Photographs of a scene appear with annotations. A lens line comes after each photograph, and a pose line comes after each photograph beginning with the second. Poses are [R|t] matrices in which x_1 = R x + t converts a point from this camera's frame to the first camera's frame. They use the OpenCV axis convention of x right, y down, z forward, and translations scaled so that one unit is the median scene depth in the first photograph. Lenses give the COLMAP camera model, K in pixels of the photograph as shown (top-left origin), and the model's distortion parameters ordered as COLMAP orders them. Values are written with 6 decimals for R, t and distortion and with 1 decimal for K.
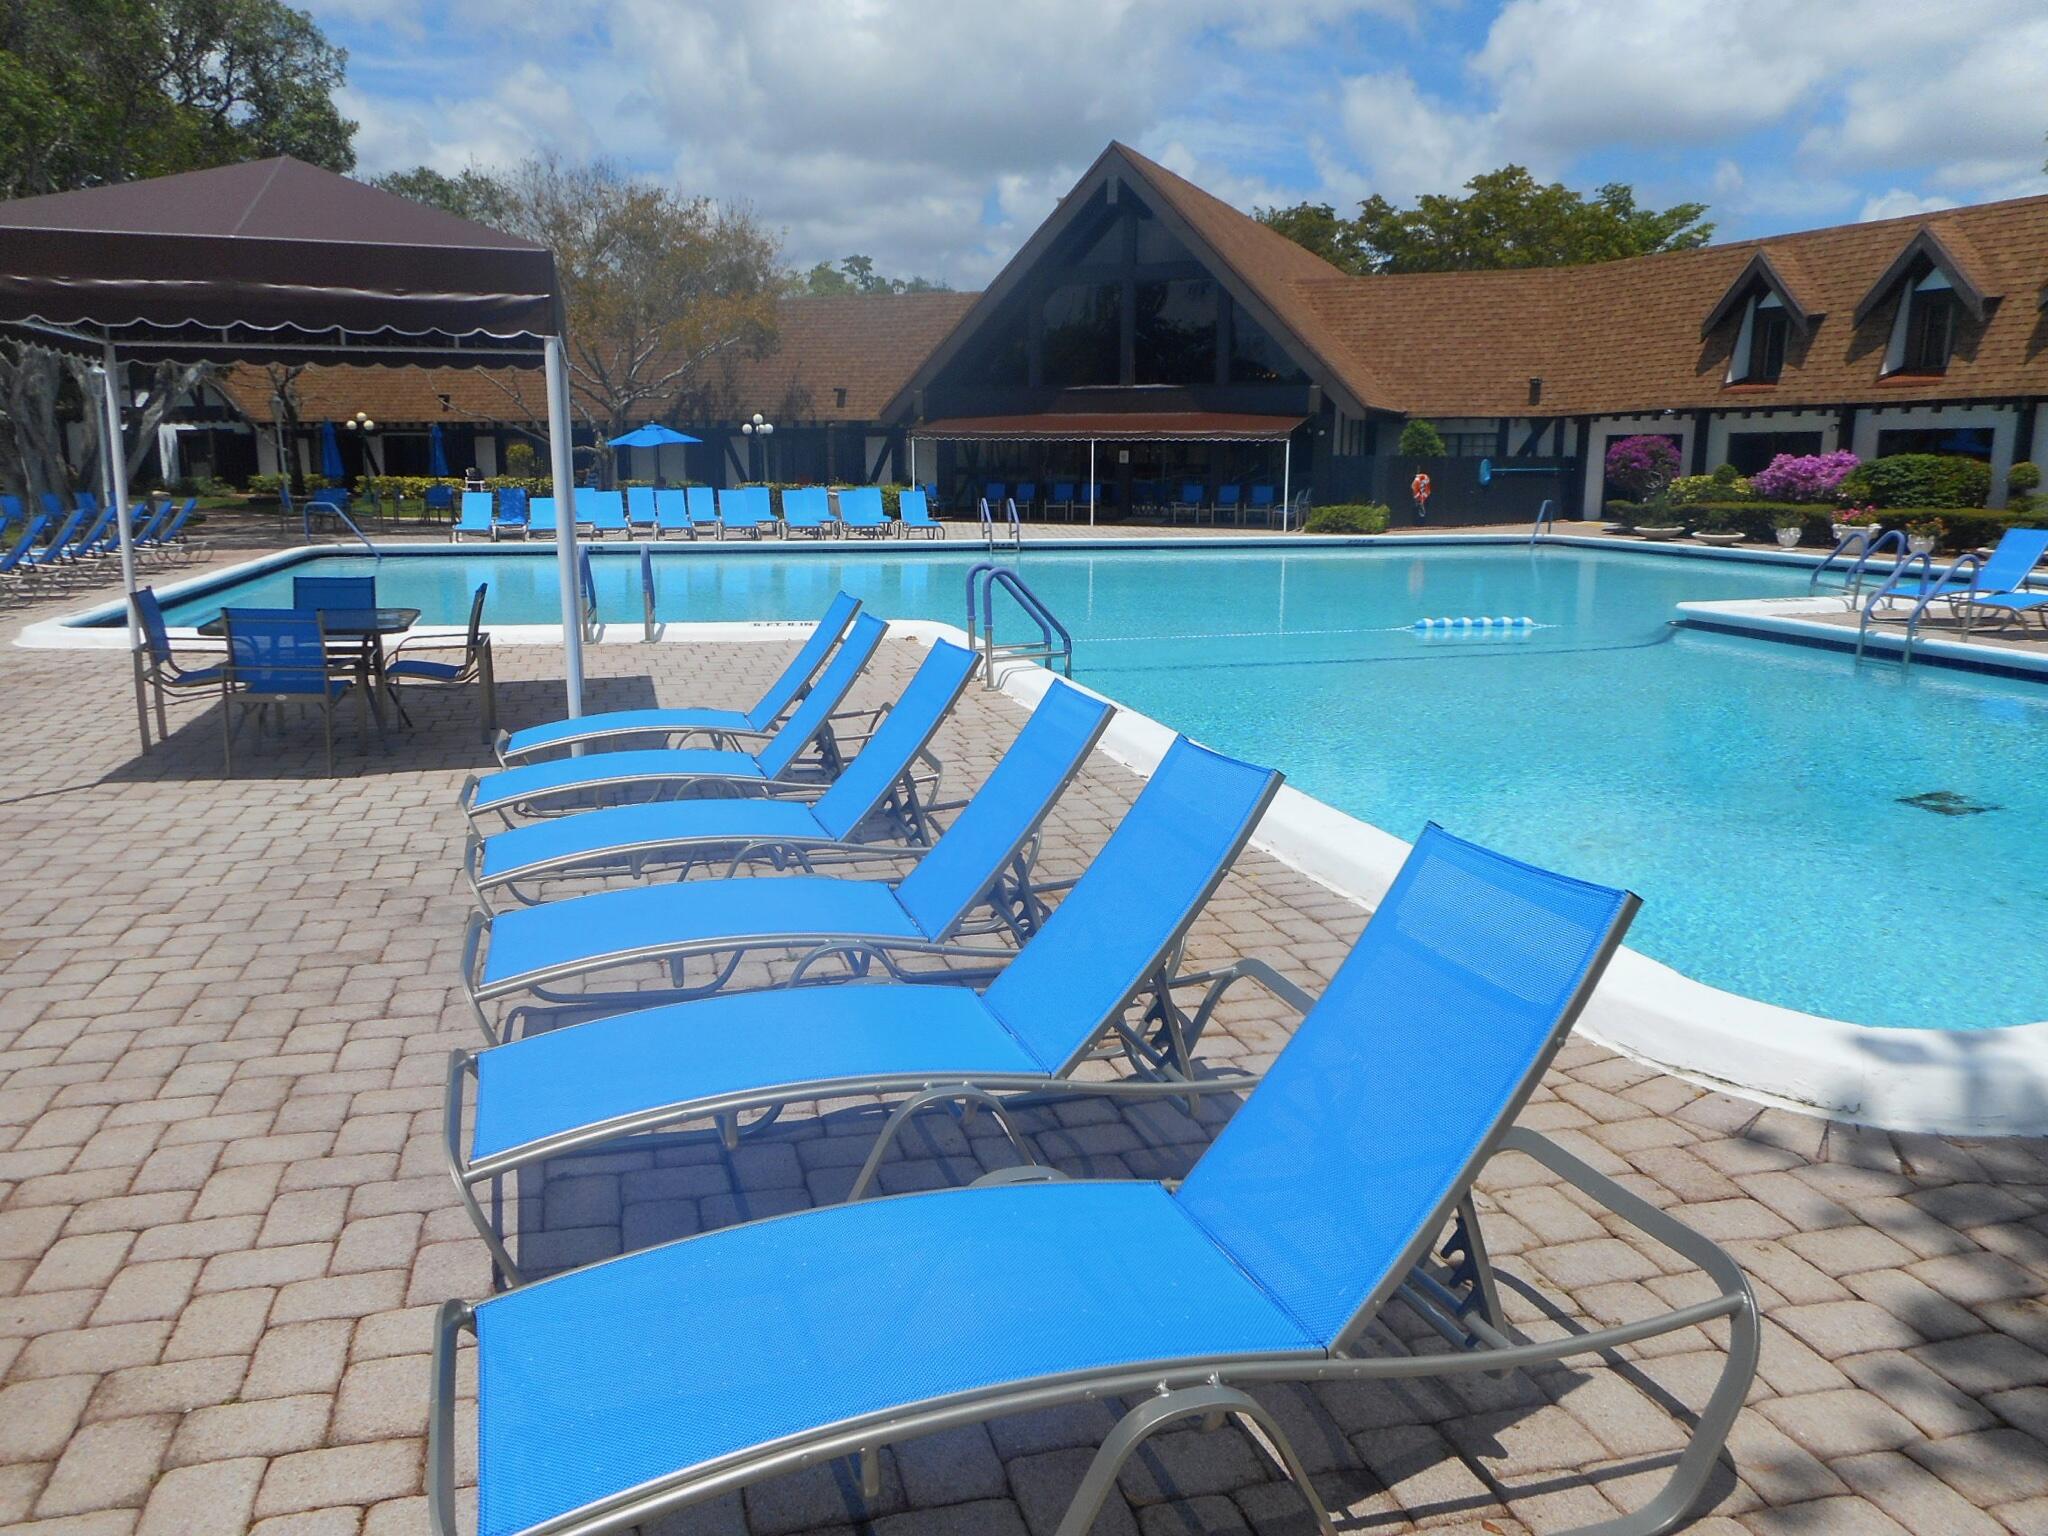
lens RADIAL K [[1531.2, 0, 1015.0], [0, 1531.2, 775.8], [0, 0, 1]] dist [0.024239, 0.008715]
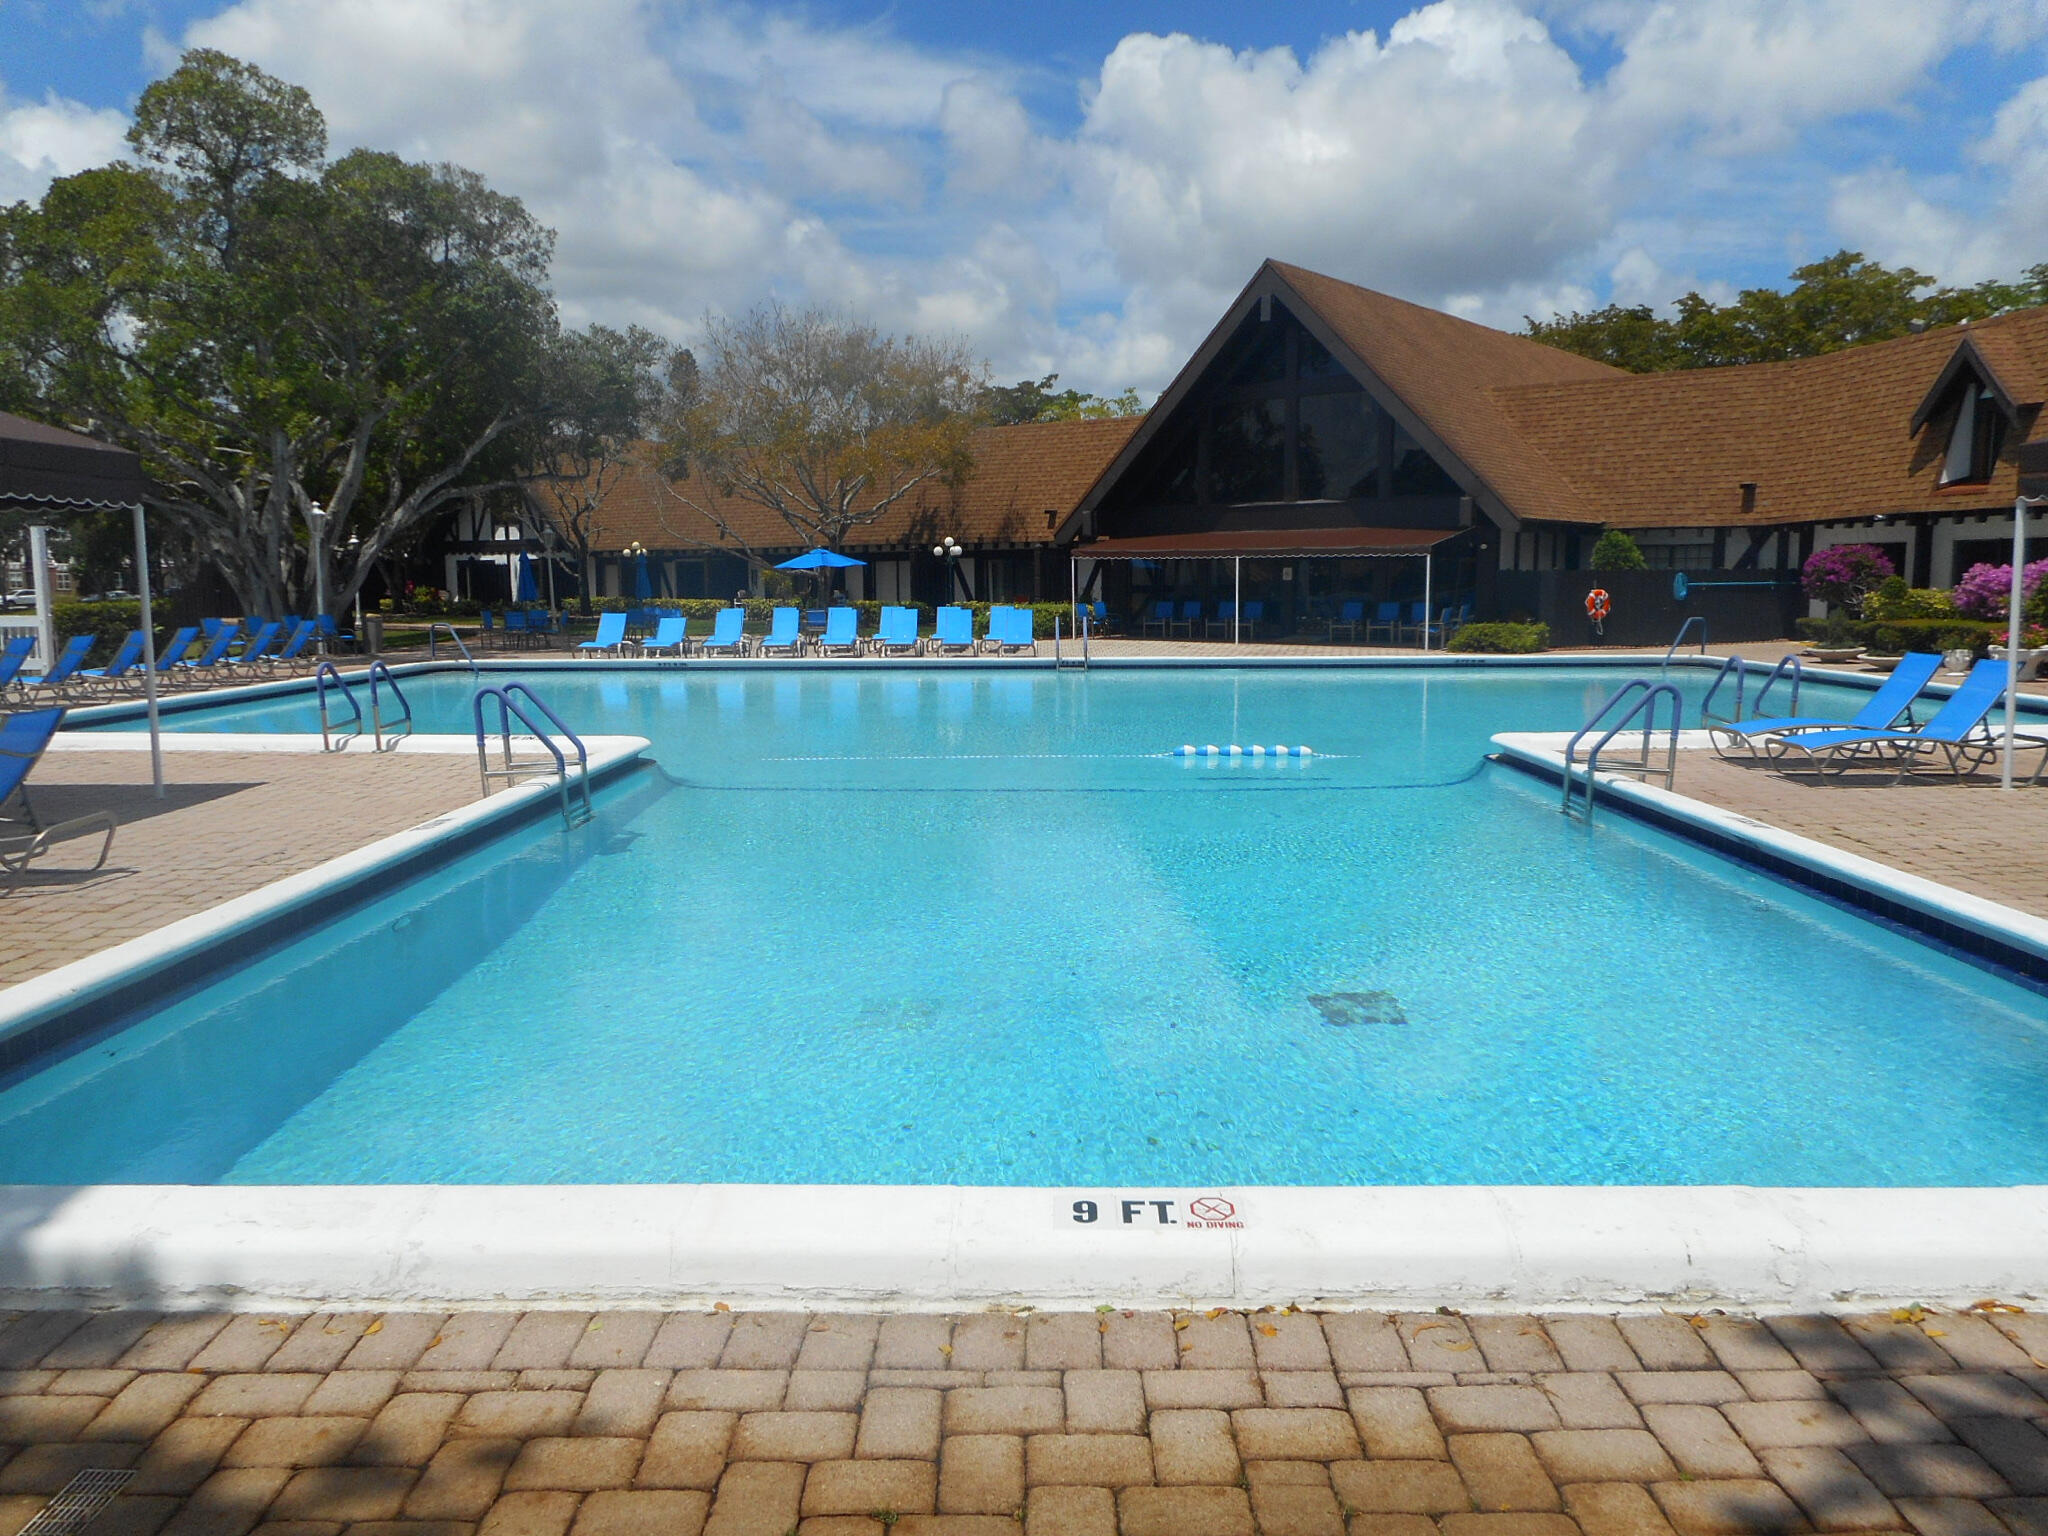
lens RADIAL K [[1531.2, 0, 1026.4], [0, 1531.2, 766.3], [0, 0, 1]] dist [0.024239, 0.008715]
pose [[0.961930, 0.024465, -0.272200, 0.187211], [-0.046374, 0.996153, -0.074351, -0.006945], [0.269334, 0.084143, 0.959364, 0.035231]]
